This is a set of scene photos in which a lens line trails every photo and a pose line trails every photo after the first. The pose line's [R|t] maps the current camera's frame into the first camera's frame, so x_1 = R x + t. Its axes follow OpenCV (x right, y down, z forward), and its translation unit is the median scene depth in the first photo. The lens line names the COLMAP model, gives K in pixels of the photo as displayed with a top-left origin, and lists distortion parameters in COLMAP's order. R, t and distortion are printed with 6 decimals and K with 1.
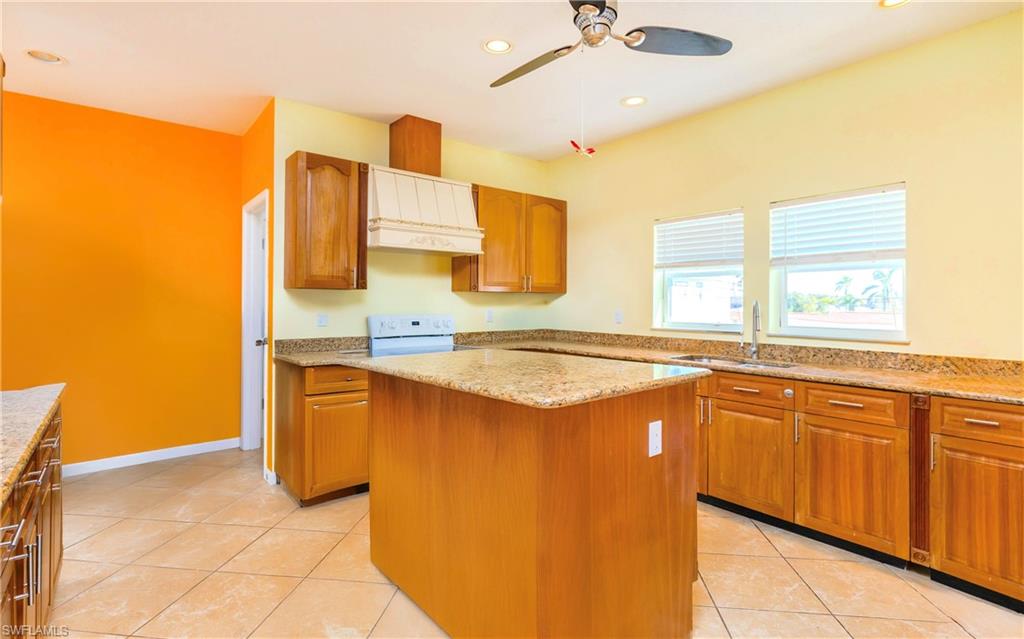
lens RADIAL K [[479.1, 0, 509.3], [0, 479.1, 297.9], [0, 0, 1]] dist [0.001127, 0.000113]
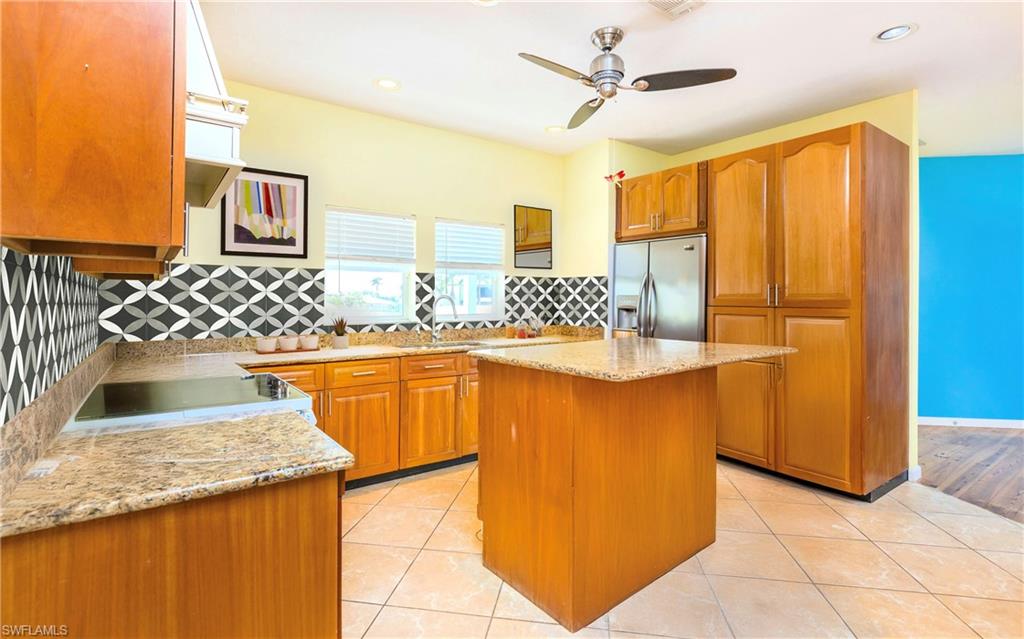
lens RADIAL K [[479.1, 0, 509.3], [0, 479.1, 297.9], [0, 0, 1]] dist [0.001127, 0.000113]
pose [[0.056908, -0.011899, 0.998308, -0.710727], [-0.018710, 0.999741, 0.012983, -0.004910], [-0.998204, -0.019418, 0.056671, 0.722438]]
